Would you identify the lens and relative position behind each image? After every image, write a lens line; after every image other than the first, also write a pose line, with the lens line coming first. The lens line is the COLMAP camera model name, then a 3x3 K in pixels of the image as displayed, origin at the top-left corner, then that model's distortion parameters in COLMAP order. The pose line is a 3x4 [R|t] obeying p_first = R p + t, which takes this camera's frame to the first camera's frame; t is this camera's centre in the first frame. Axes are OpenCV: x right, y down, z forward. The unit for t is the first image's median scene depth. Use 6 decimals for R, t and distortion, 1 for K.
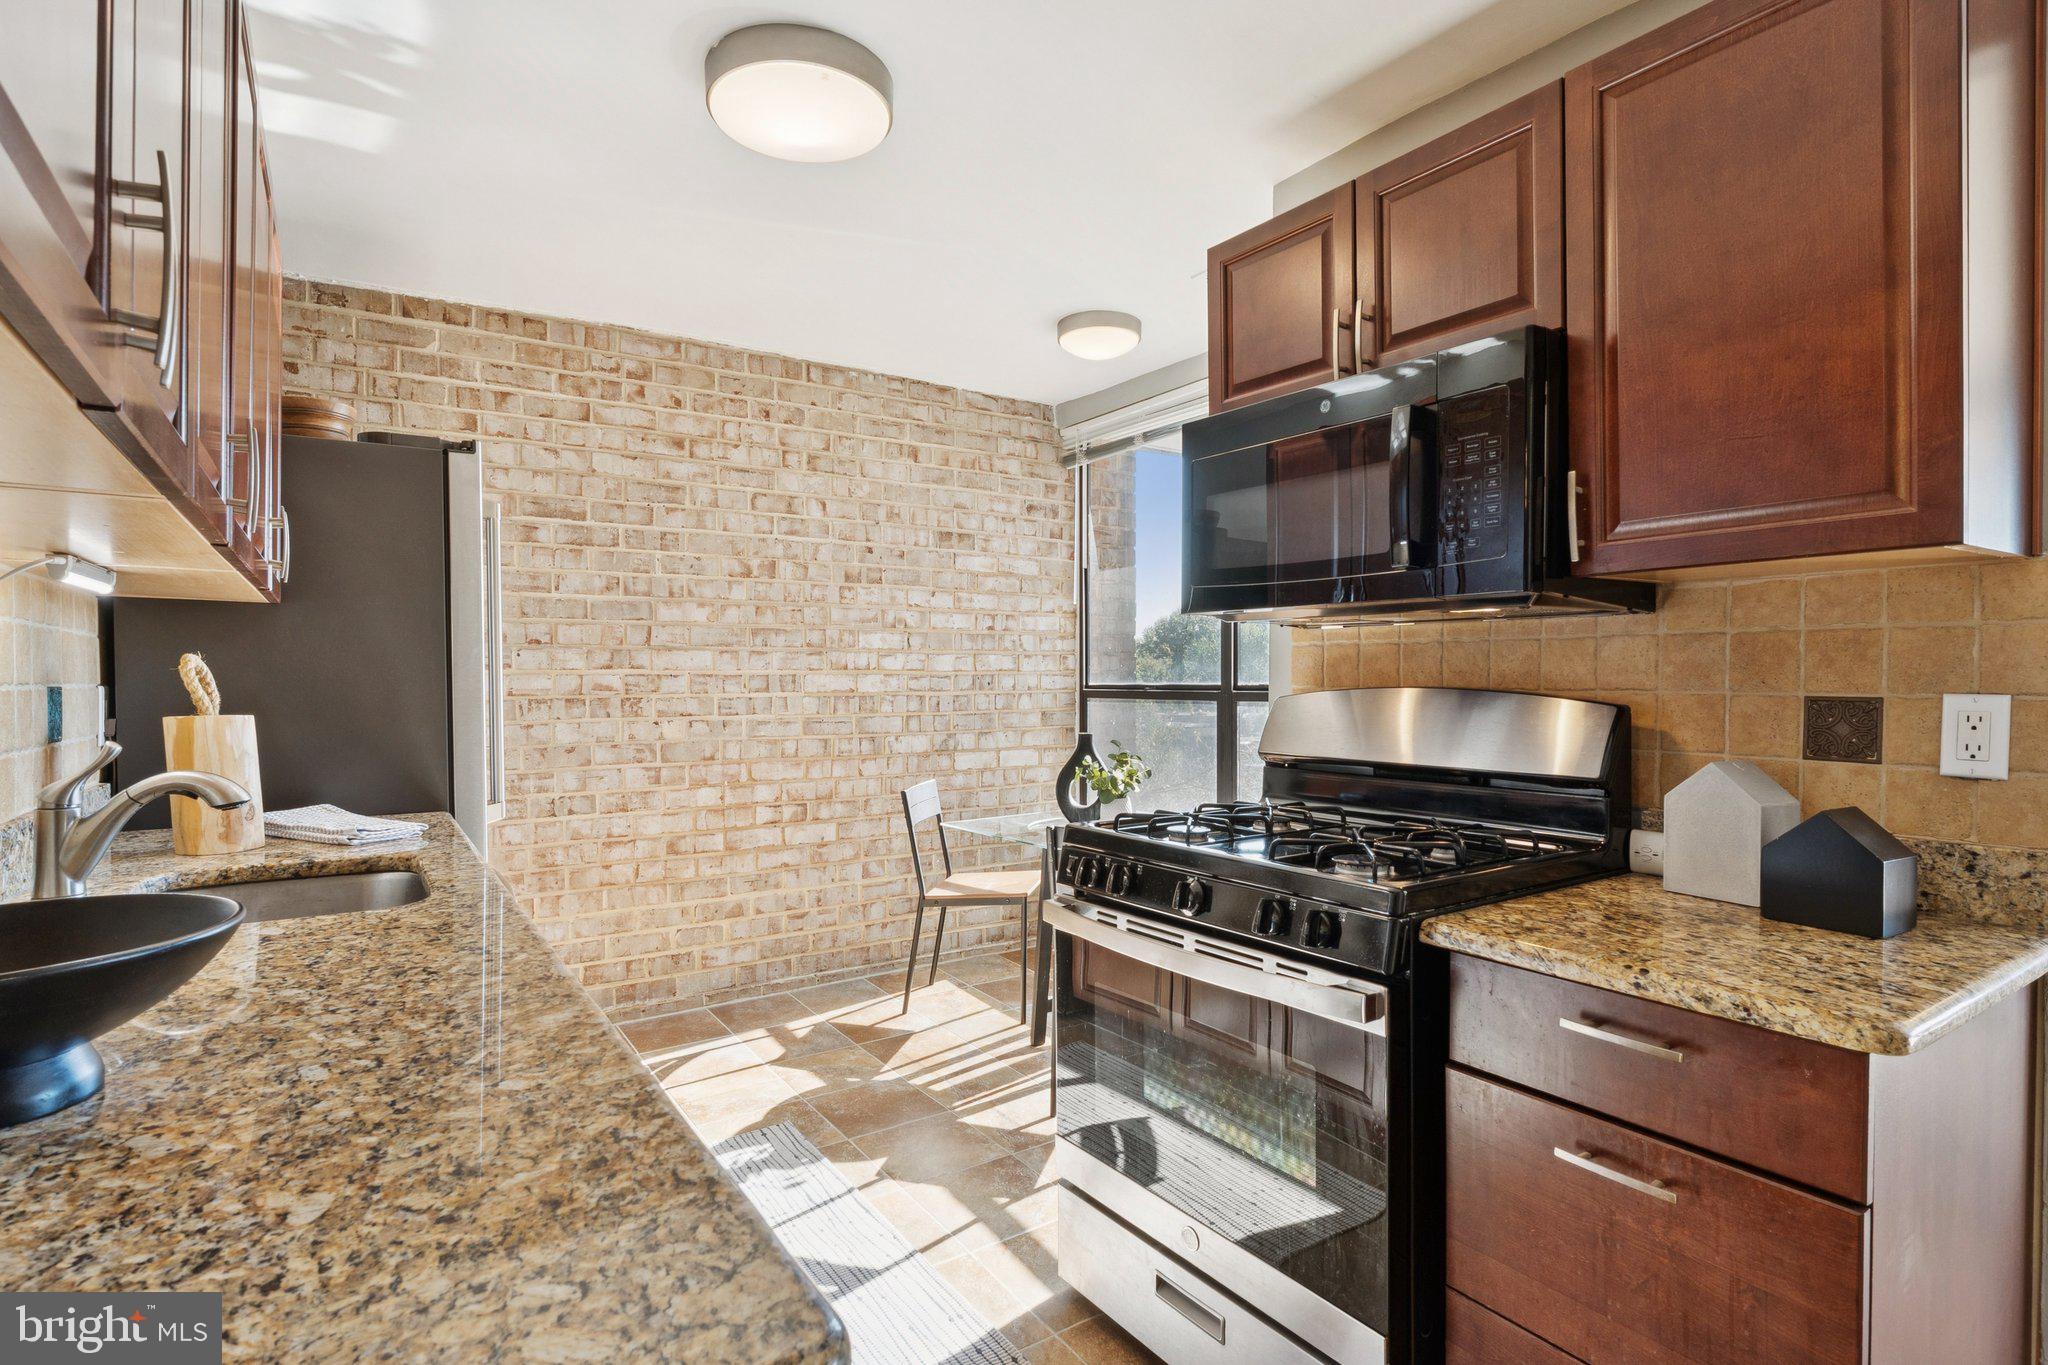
lens RADIAL K [[1033.4, 0, 1018.2], [0, 1033.4, 682.7], [0, 0, 1]] dist [0.003487, 0.001407]
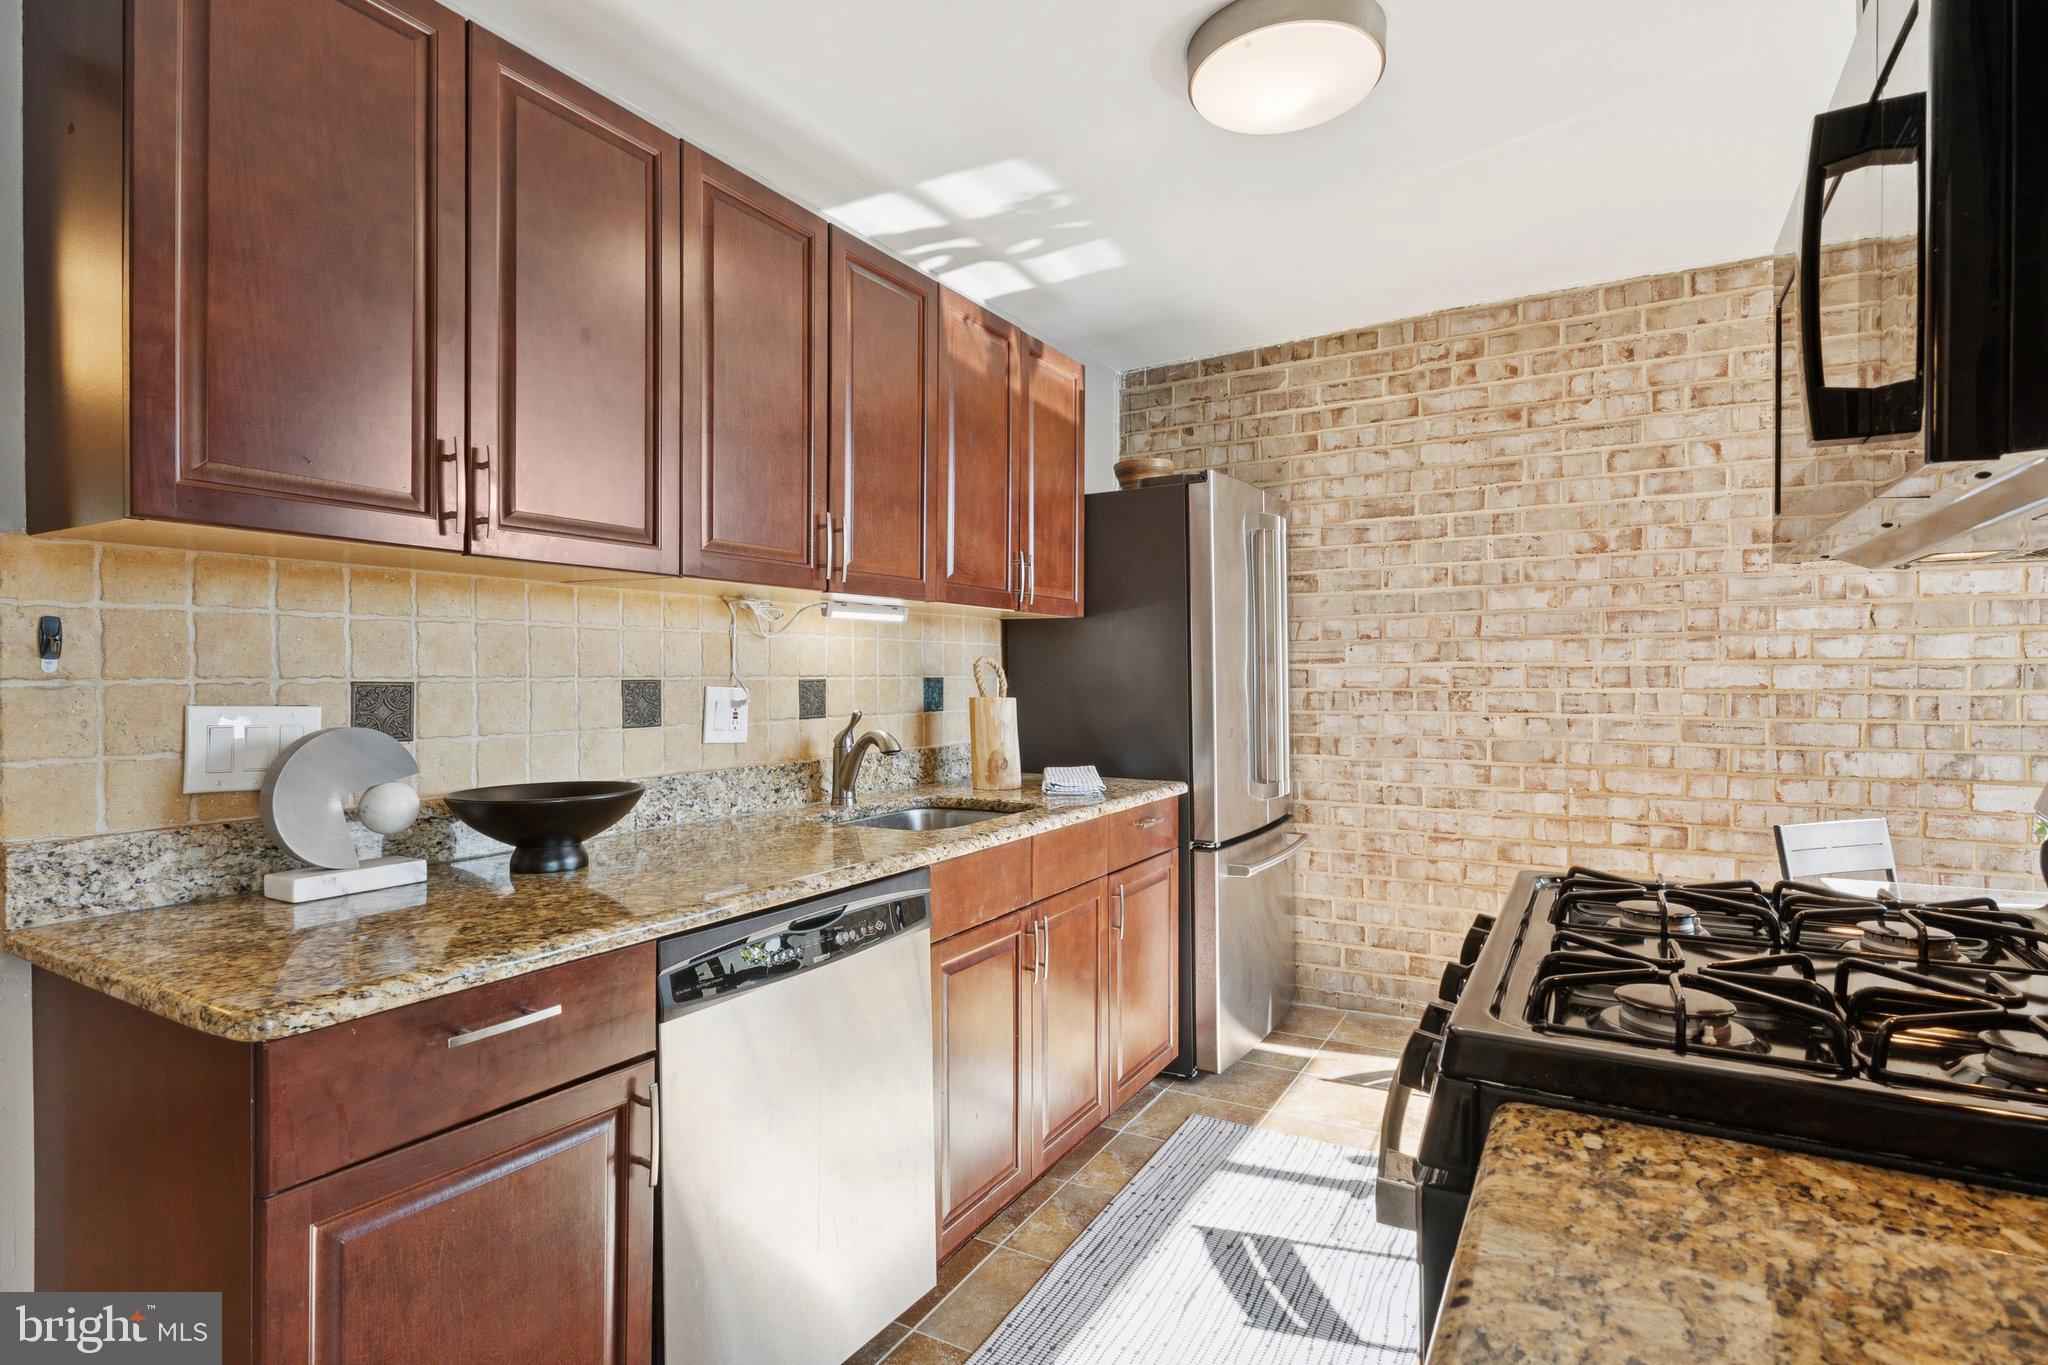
lens RADIAL K [[1033.4, 0, 1012.9], [0, 1033.4, 682.2], [0, 0, 1]] dist [0.003487, 0.001407]
pose [[0.438531, 0.006917, -0.898689, 0.309051], [-0.001480, 0.999975, 0.006974, -0.000050], [0.898715, -0.001729, 0.438531, 0.200476]]
